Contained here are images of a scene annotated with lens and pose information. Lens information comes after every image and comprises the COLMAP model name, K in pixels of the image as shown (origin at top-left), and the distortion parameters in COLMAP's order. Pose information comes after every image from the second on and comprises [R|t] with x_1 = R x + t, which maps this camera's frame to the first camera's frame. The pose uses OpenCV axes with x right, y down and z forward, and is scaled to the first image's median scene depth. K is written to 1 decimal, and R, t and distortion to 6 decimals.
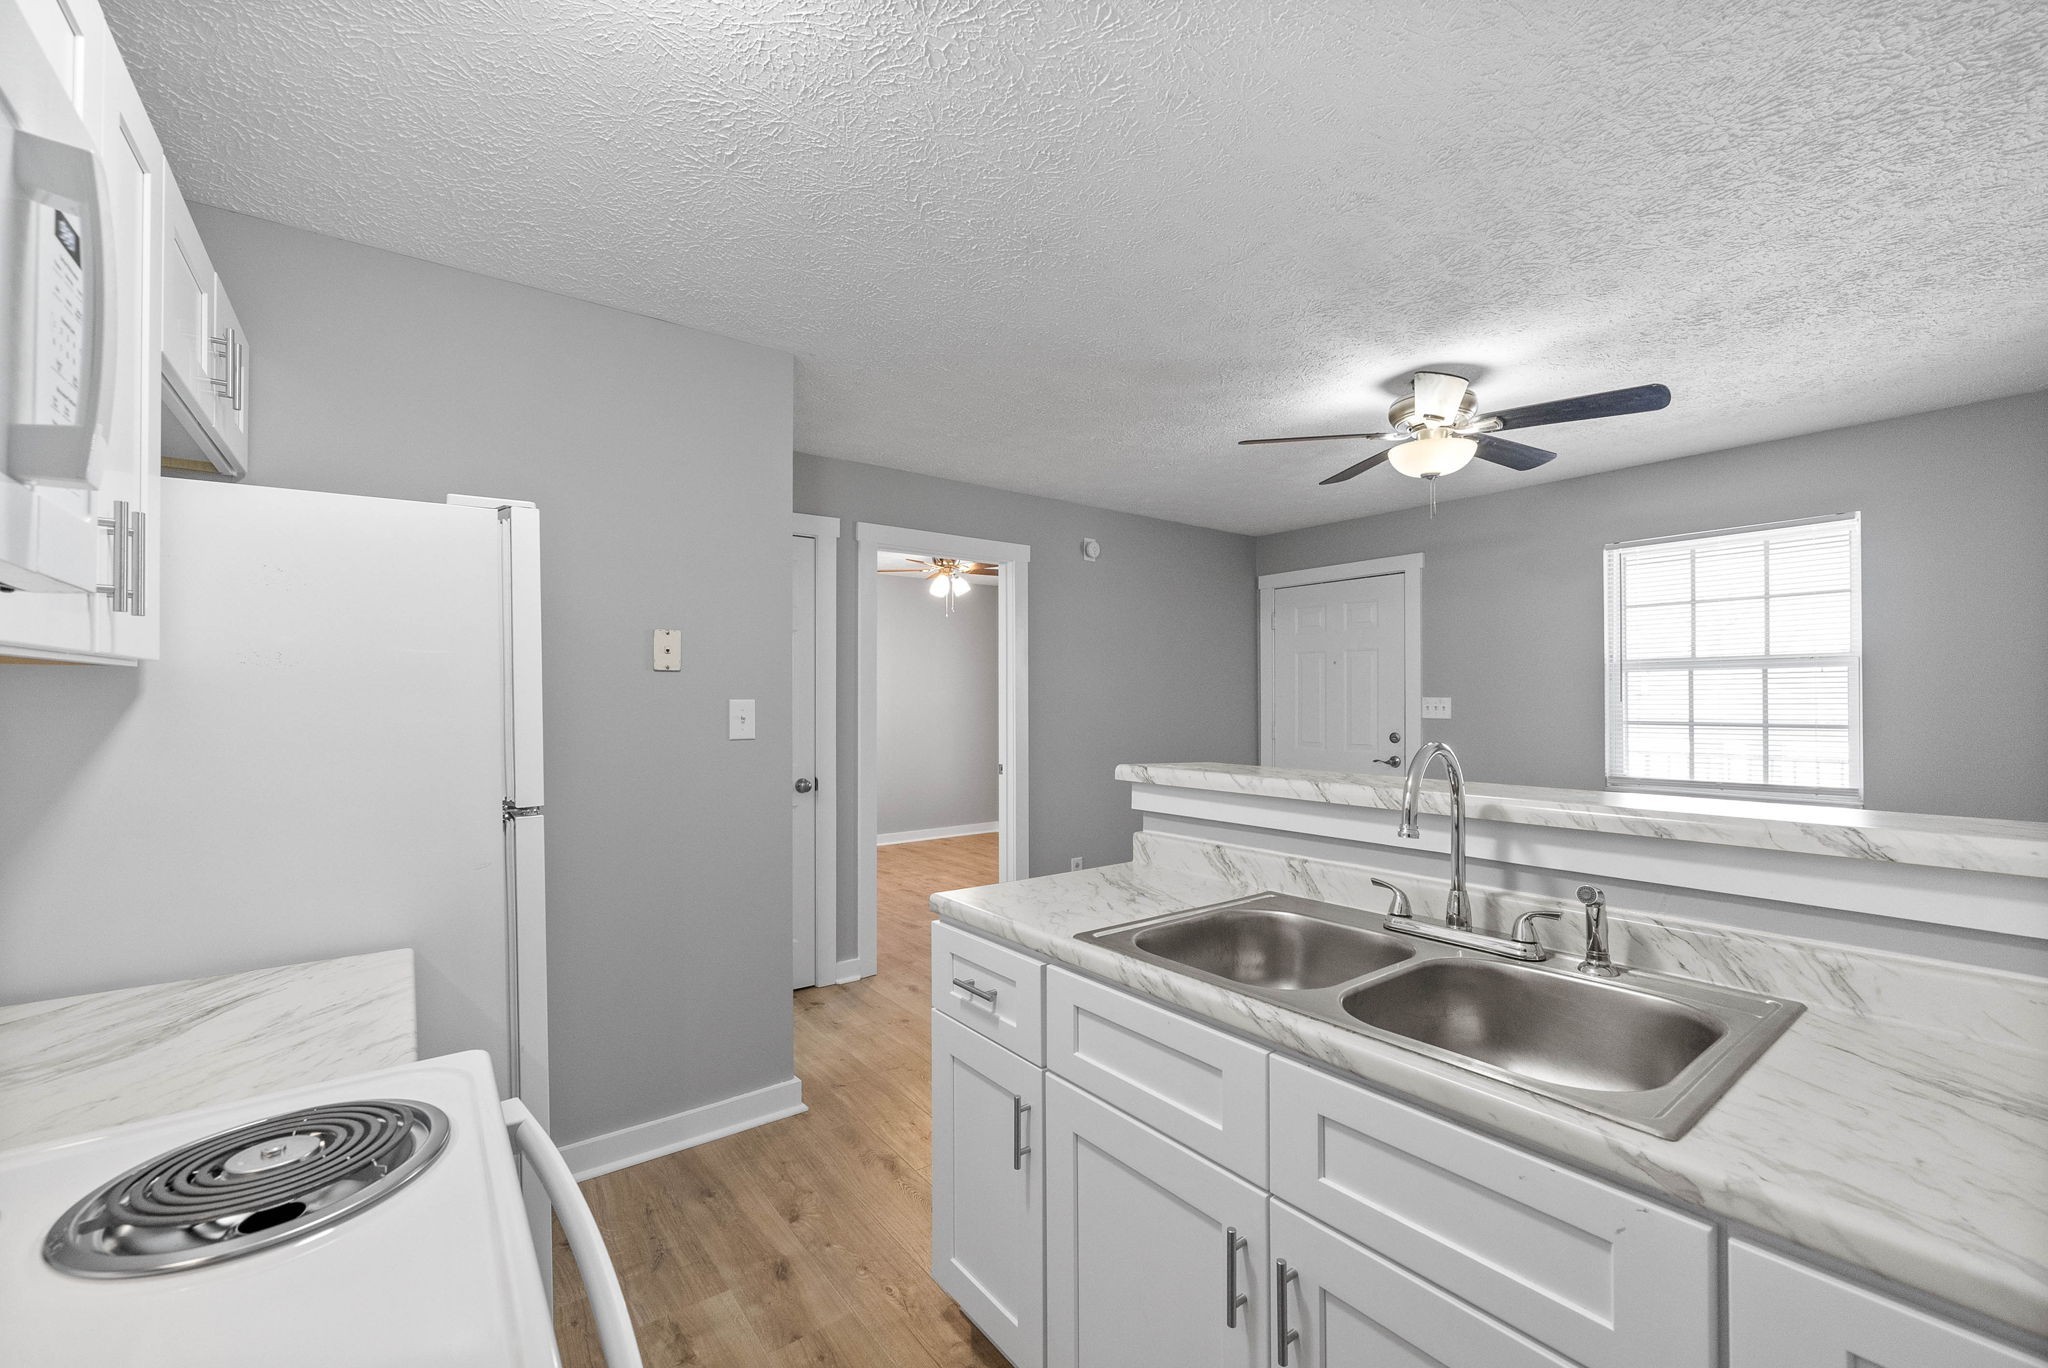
lens RADIAL K [[829.3, 0, 1023.7], [0, 829.3, 694.8], [0, 0, 1]] dist [-0.001028, -0.000157]
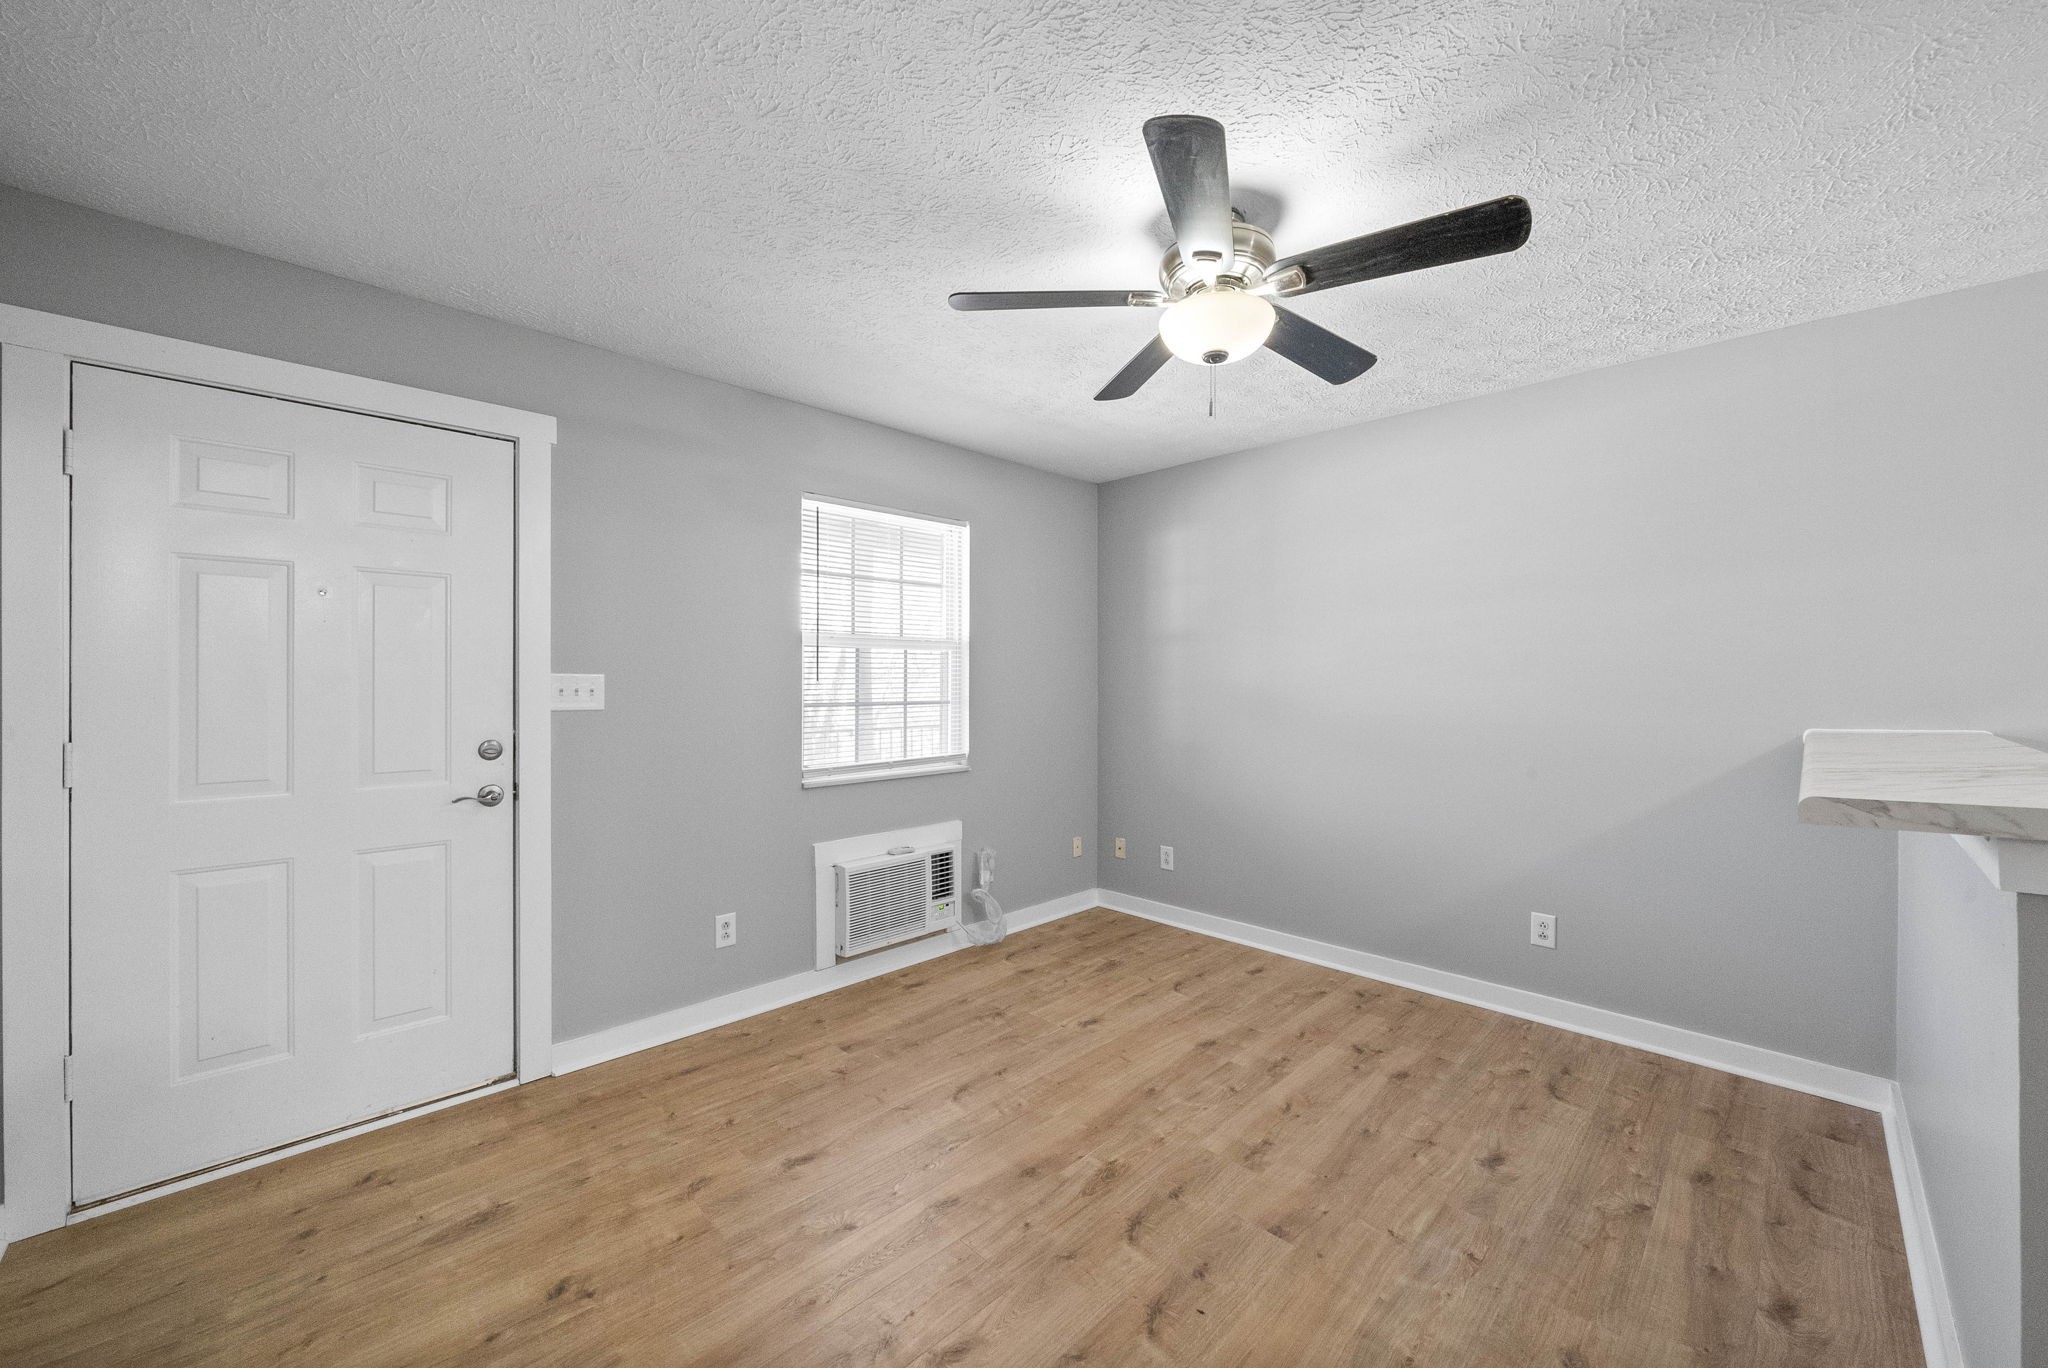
lens RADIAL K [[777.8, 0, 1024.0], [0, 777.8, 684.0], [0, 0, 1]] dist [-0.007098, -0.000010]
pose [[-0.129422, -0.003374, 0.991584, -0.176889], [-0.005150, 0.999983, 0.002731, 0.014111], [-0.991576, -0.004753, -0.129437, 1.527389]]
